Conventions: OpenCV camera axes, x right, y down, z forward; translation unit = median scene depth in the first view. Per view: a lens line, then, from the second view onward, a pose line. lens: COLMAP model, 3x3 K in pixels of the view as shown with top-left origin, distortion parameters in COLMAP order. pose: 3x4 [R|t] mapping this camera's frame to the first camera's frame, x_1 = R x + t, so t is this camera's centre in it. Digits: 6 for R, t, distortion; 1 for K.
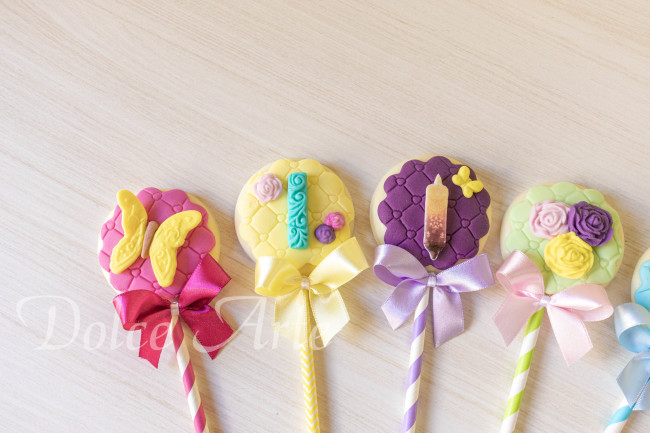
lens RADIAL K [[724.8, 0, 325.0], [0, 724.8, 216.5], [0, 0, 1]] dist [0.023666, 0.006471]
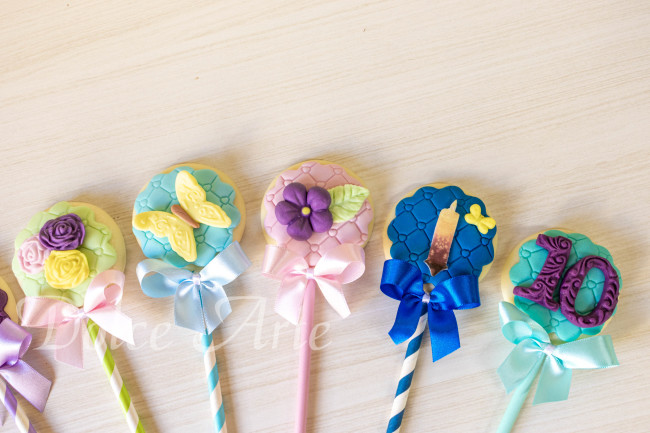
lens RADIAL K [[724.8, 0, 325.0], [0, 724.8, 216.5], [0, 0, 1]] dist [0.023666, 0.006471]
pose [[0.745100, -0.663839, 0.064369, 0.593469], [0.665667, 0.746182, -0.009994, 0.258040], [-0.041397, 0.050295, 0.997876, -0.099123]]
